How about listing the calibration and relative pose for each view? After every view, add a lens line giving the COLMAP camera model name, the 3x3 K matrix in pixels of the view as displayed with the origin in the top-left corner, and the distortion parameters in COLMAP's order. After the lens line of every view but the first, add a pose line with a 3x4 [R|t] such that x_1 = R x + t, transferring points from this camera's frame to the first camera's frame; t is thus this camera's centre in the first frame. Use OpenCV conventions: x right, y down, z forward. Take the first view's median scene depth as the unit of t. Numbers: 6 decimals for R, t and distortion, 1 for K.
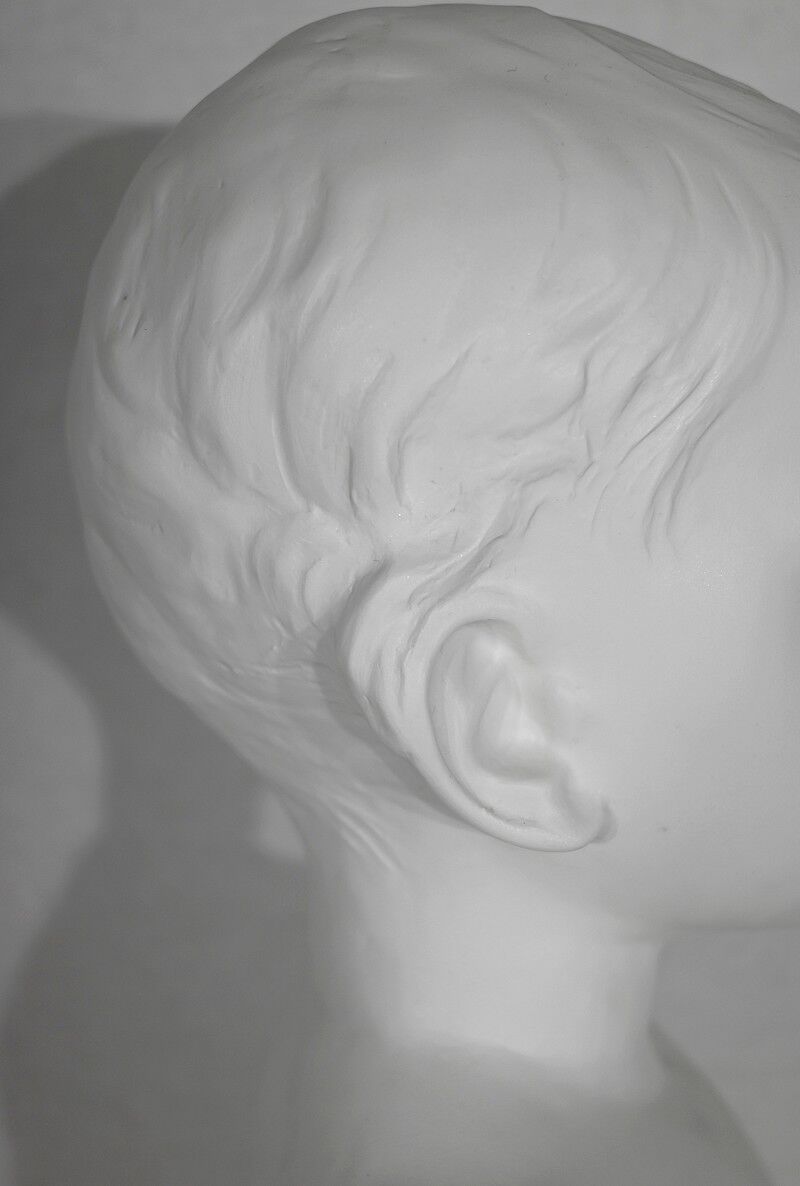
lens RADIAL K [[1712.0, 0, 405.1], [0, 1712.0, 594.3], [0, 0, 1]] dist [-0.007573, 0.000000]
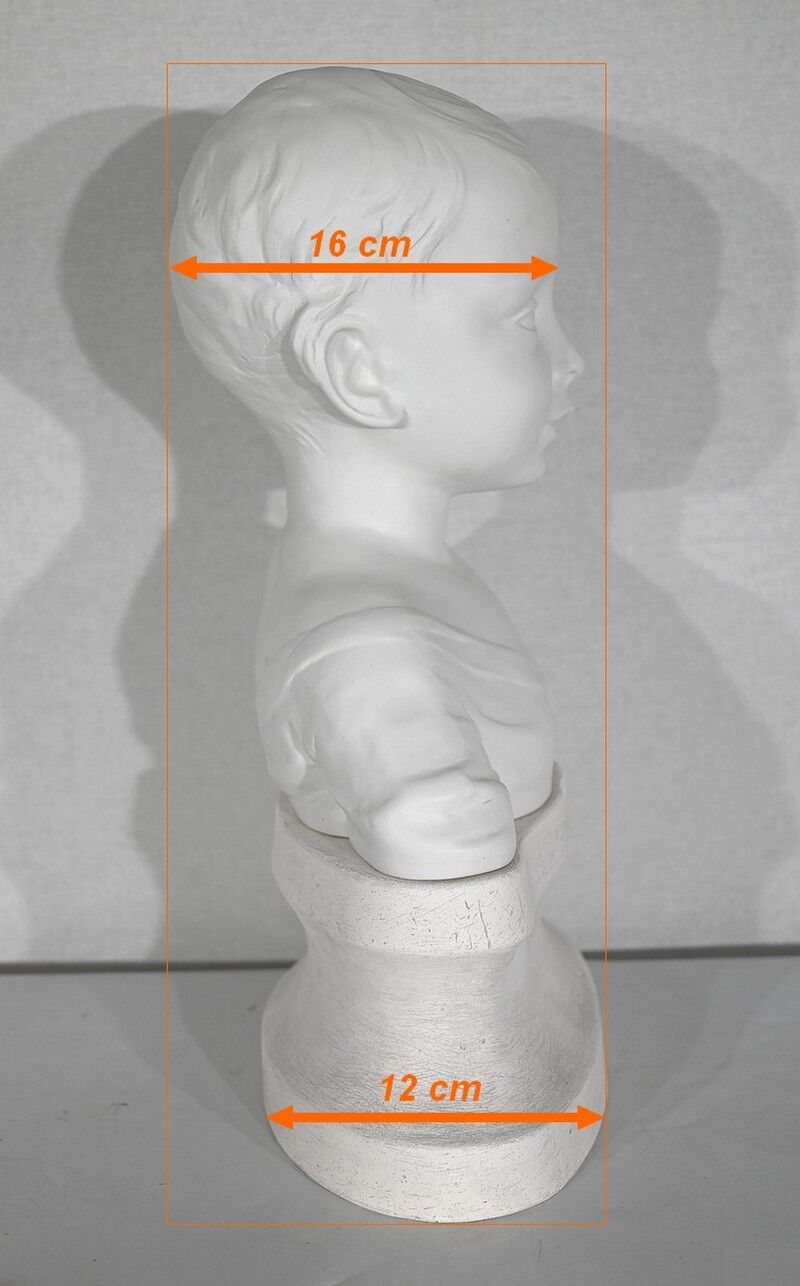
lens RADIAL K [[1888.1, 0, 416.0], [0, 1888.1, 687.5], [0, 0, 1]] dist [-0.019897, 0.000000]
pose [[0.999637, -0.024573, -0.011027, 0.161214], [0.025256, 0.997450, 0.066748, 0.353285], [0.009358, -0.067002, 0.997709, -1.749626]]
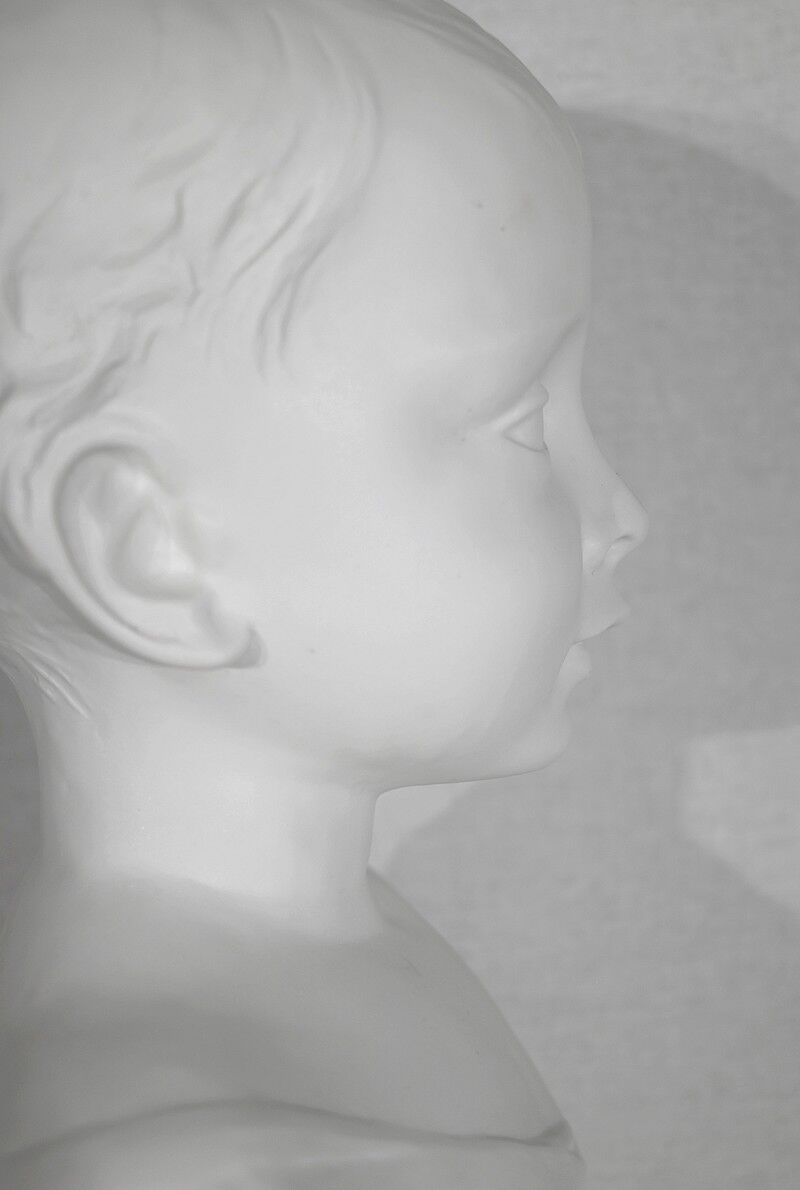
lens RADIAL K [[1717.7, 0, 400.3], [0, 1717.7, 606.7], [0, 0, 1]] dist [-0.007573, 0.000000]
pose [[0.998661, -0.032729, -0.040064, 0.266755], [0.030564, 0.998100, -0.053491, 0.179846], [0.041738, 0.052195, 0.997764, -0.065099]]
